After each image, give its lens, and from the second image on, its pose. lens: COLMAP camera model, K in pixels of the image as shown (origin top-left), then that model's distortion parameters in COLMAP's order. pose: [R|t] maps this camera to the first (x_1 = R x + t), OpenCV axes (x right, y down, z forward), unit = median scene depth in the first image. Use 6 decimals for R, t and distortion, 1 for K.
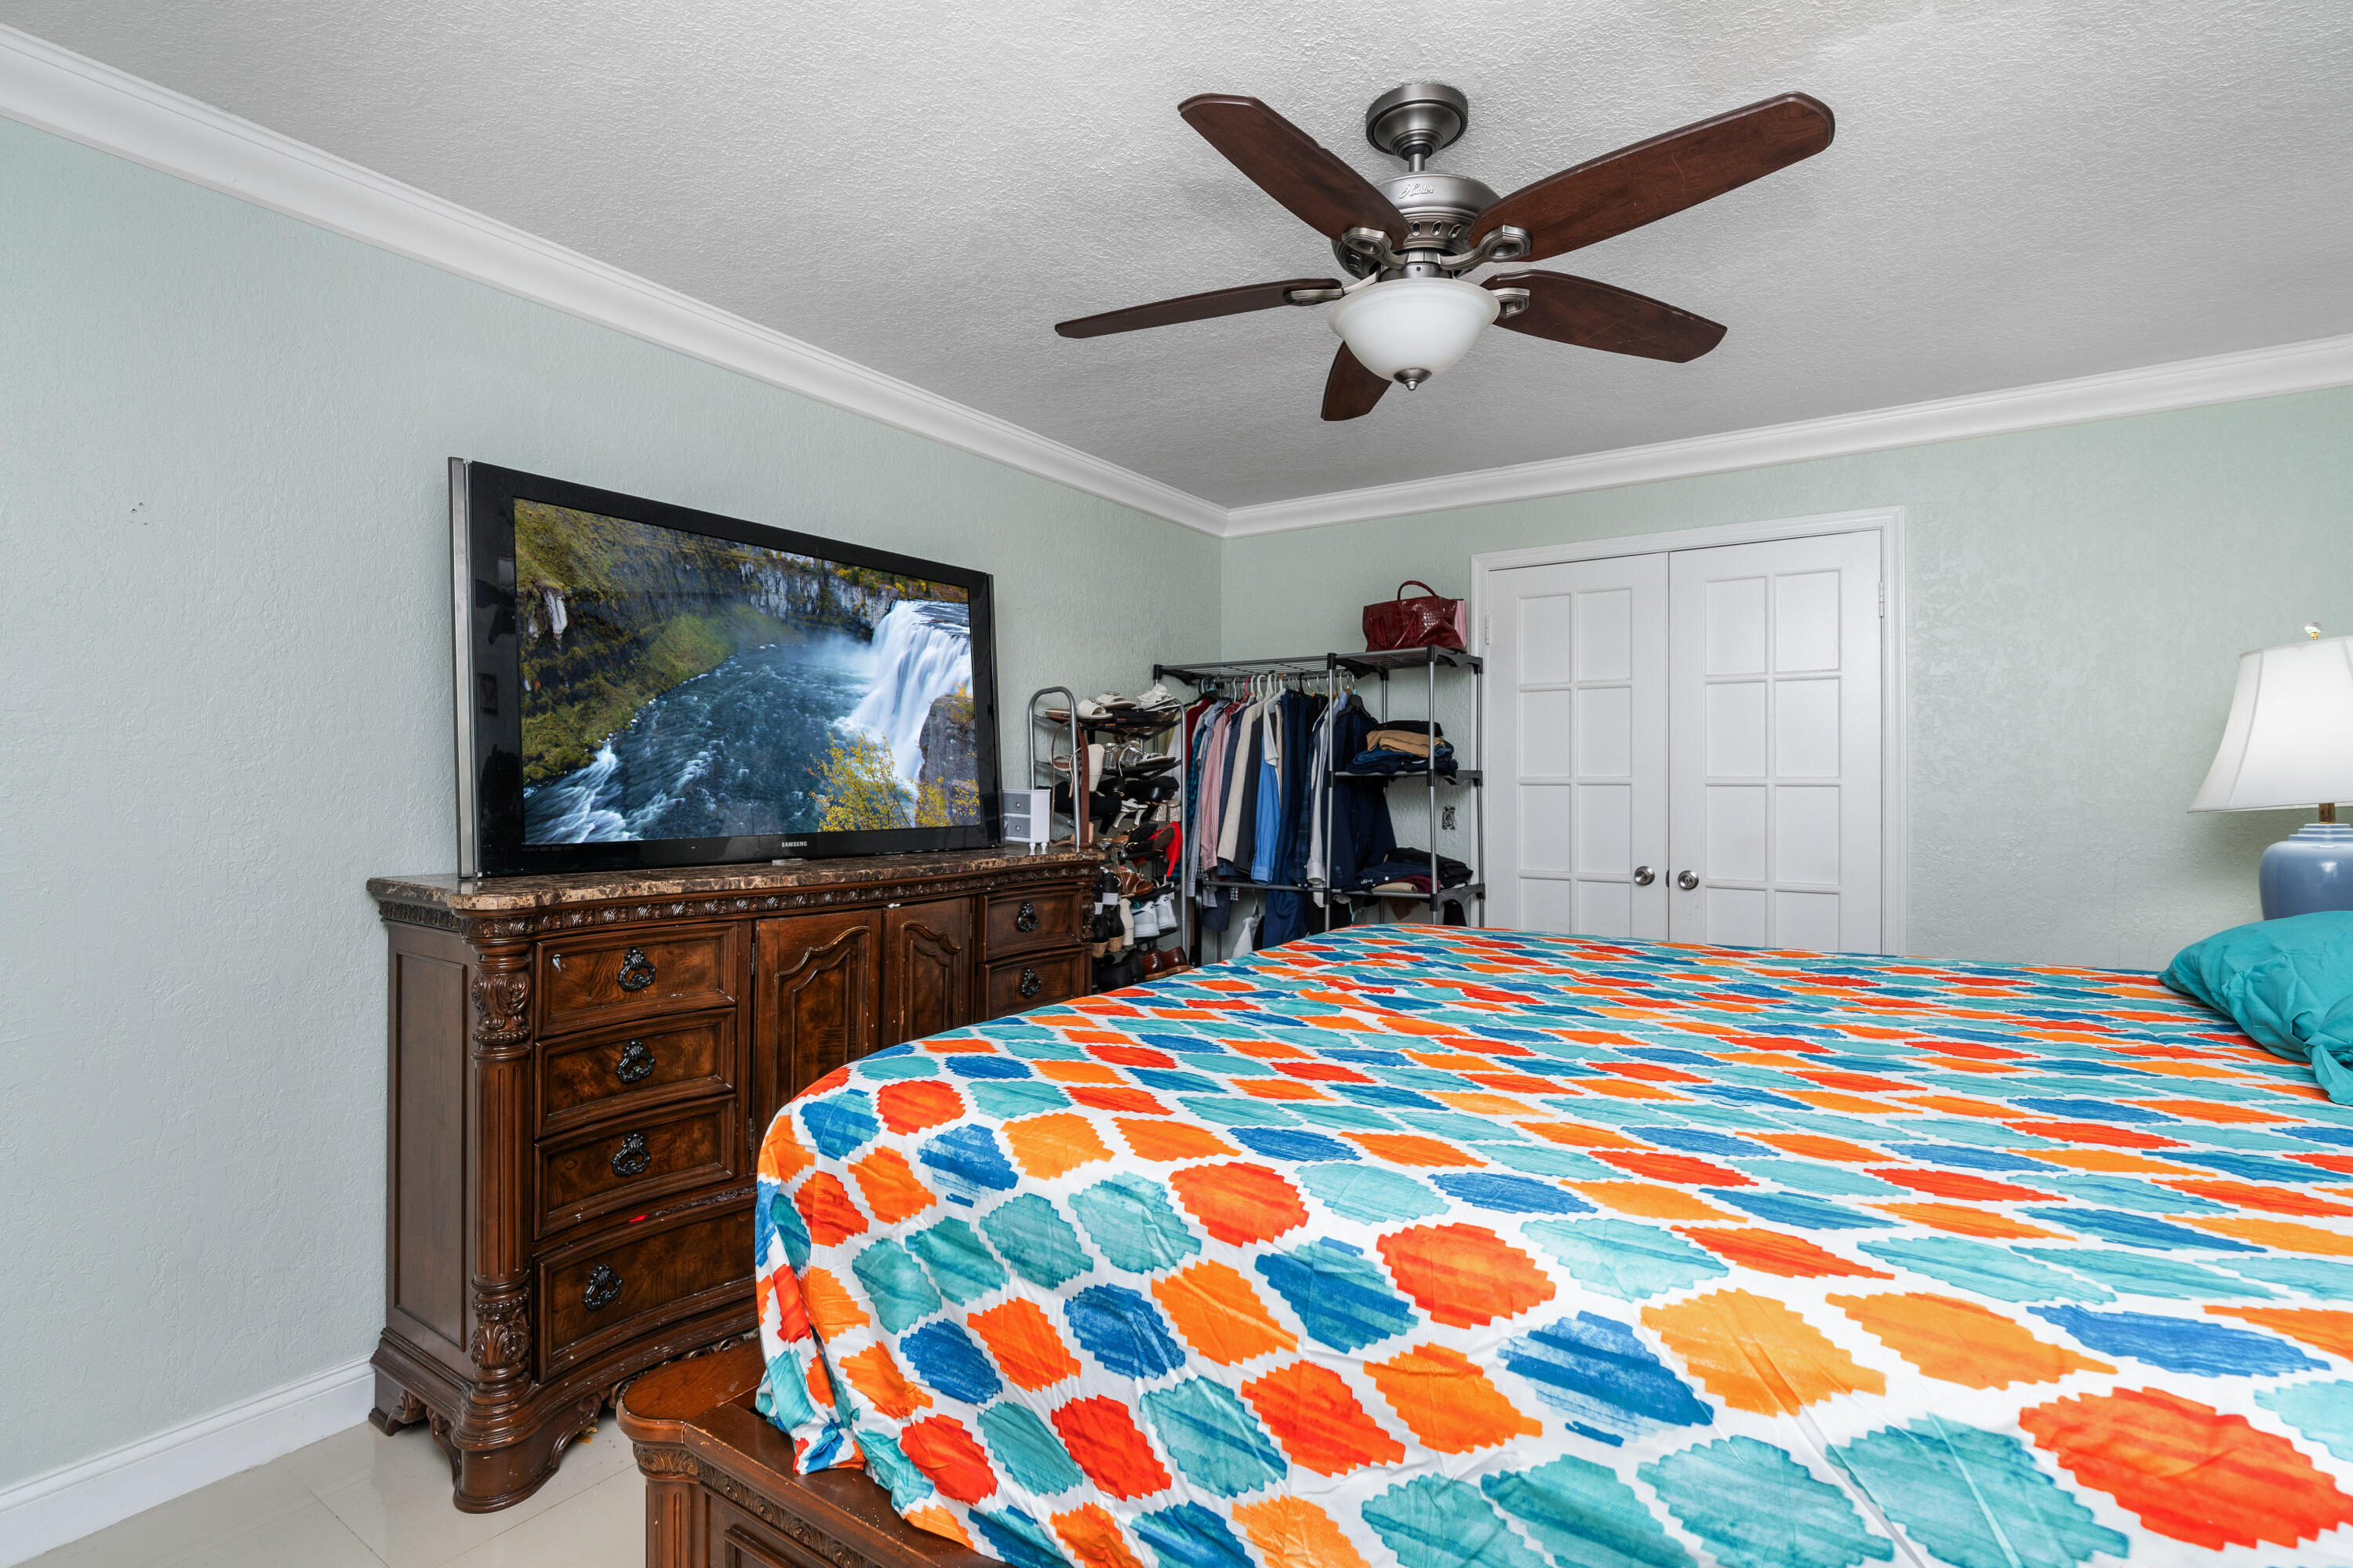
lens RADIAL K [[1120.7, 0, 1172.2], [0, 1120.7, 797.0], [0, 0, 1]] dist [-0.002790, 0.000621]
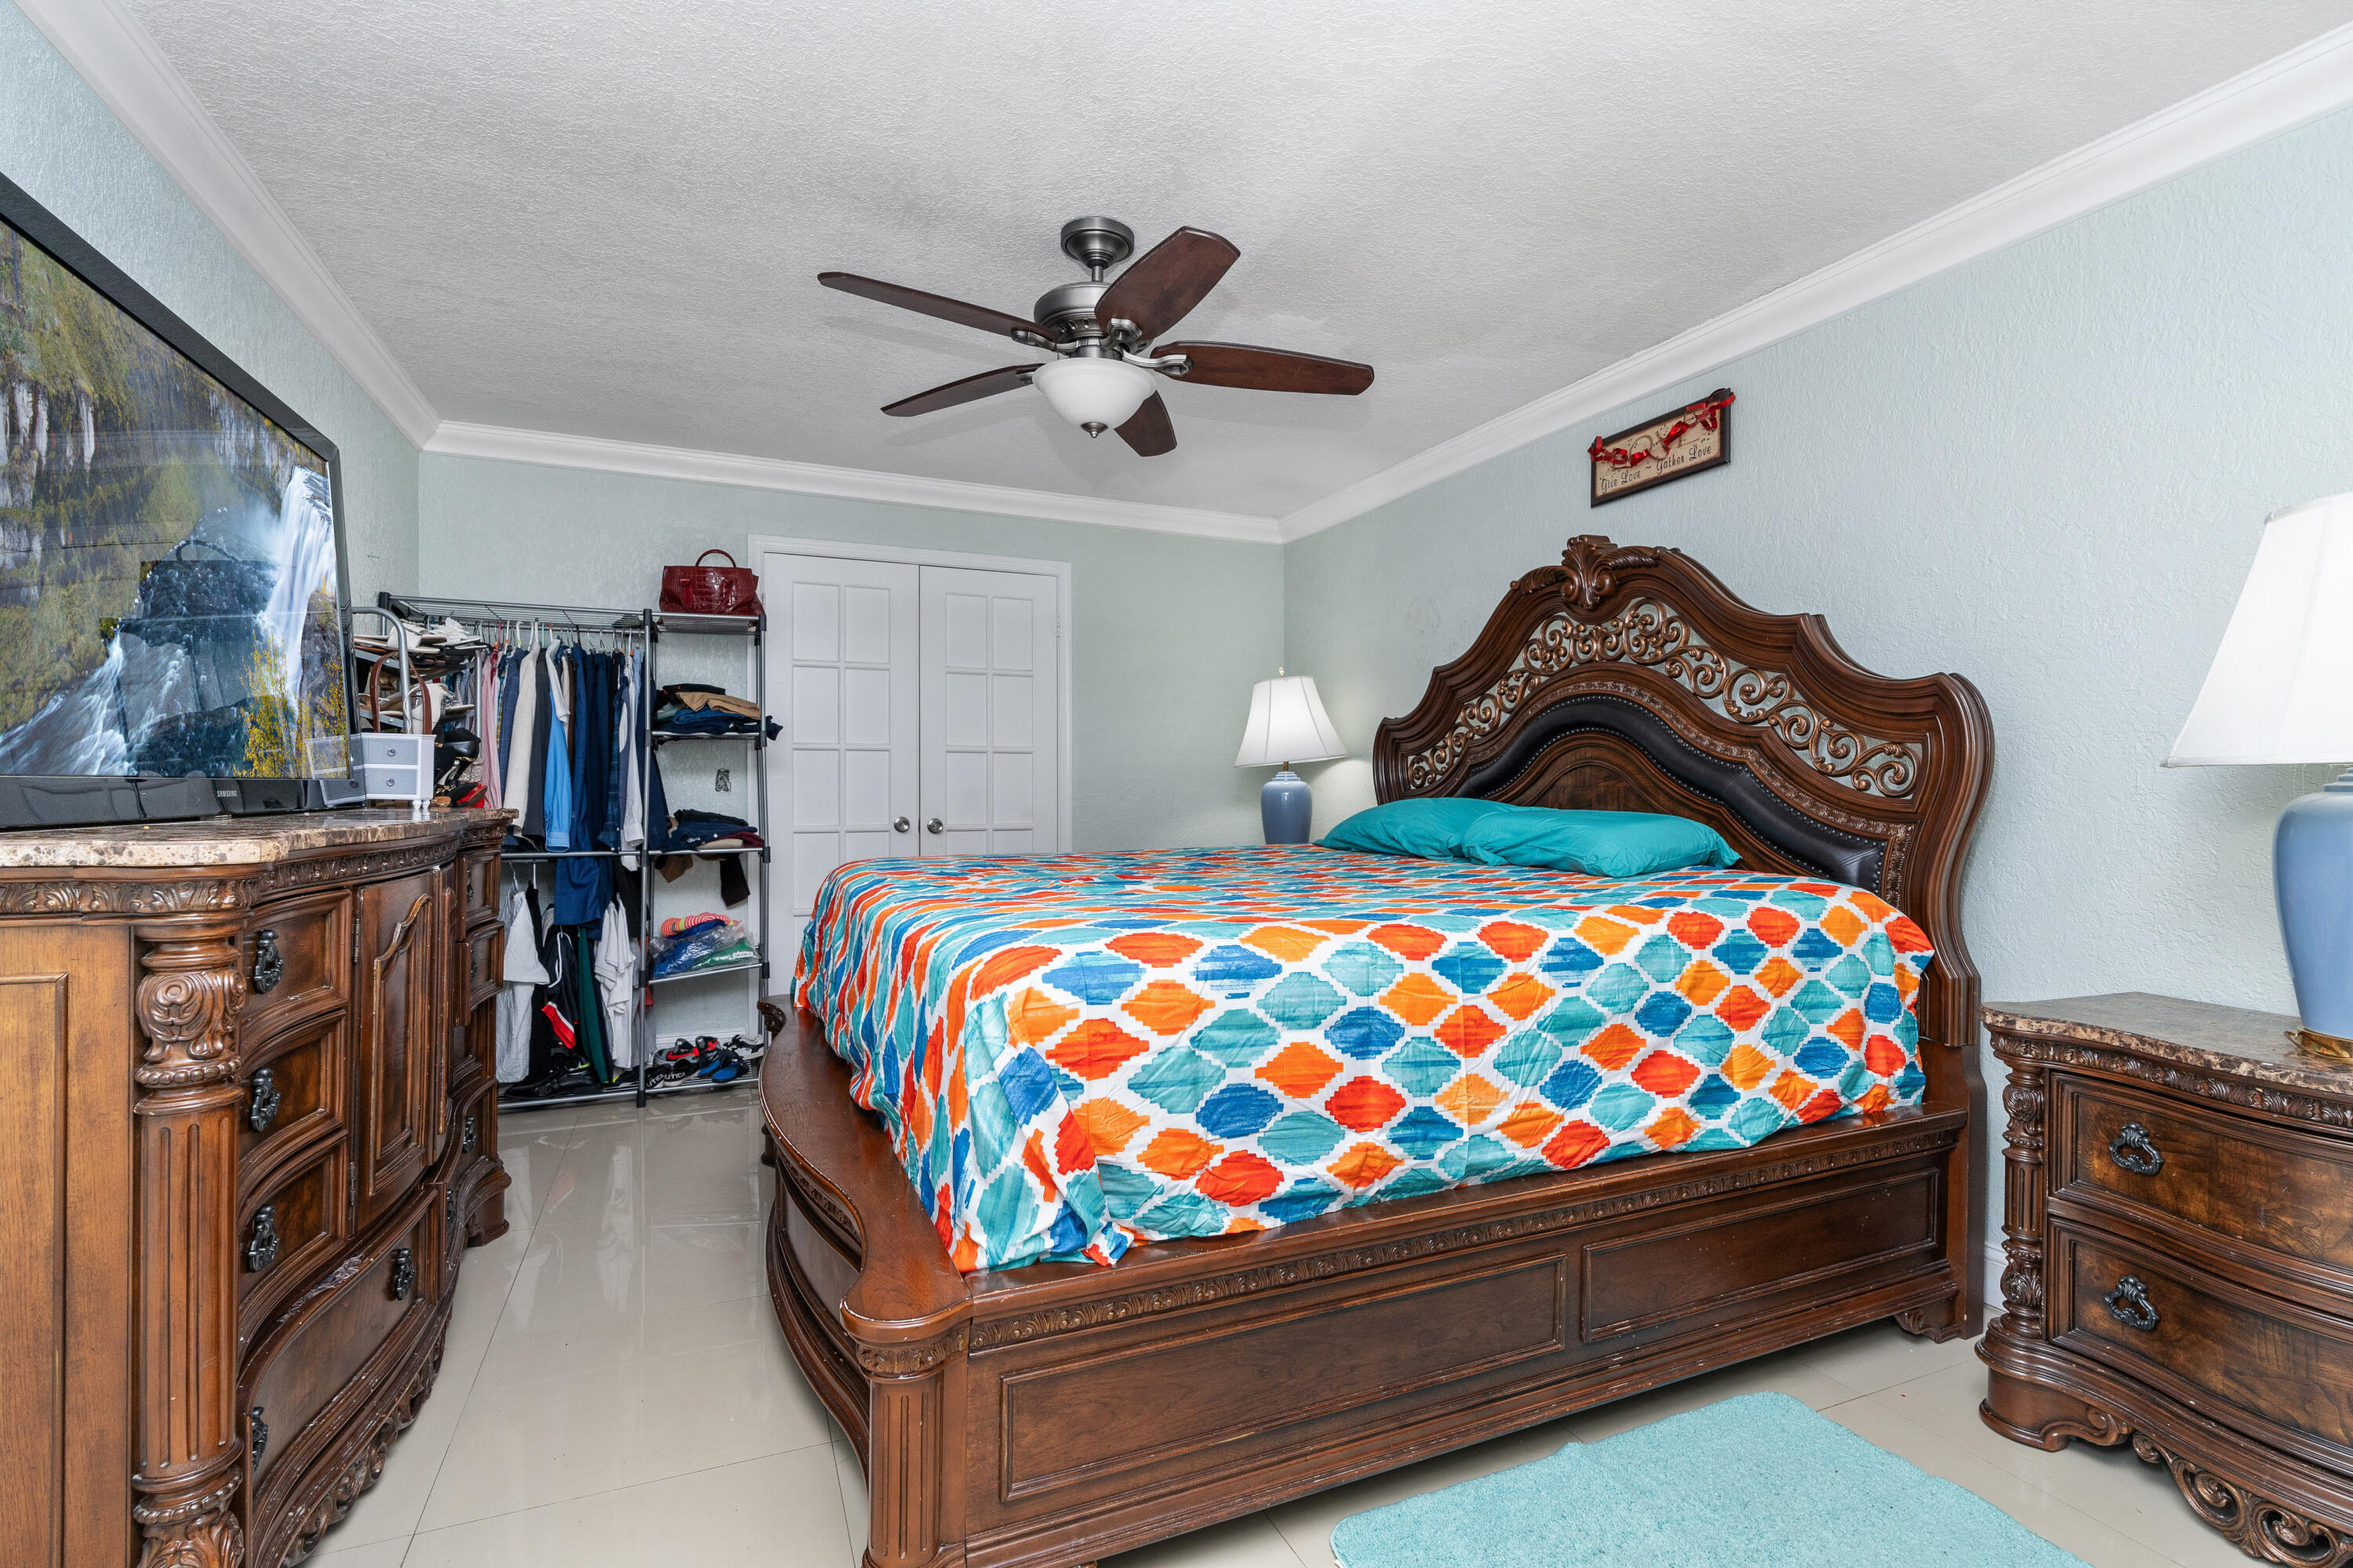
lens RADIAL K [[1108.6, 0, 1173.4], [0, 1108.6, 796.9], [0, 0, 1]] dist [-0.008698, 0.000161]
pose [[0.513814, -0.010731, 0.857834, -1.479861], [0.008655, 0.999936, 0.007325, 0.105283], [-0.857858, 0.003661, 0.513874, 0.371962]]
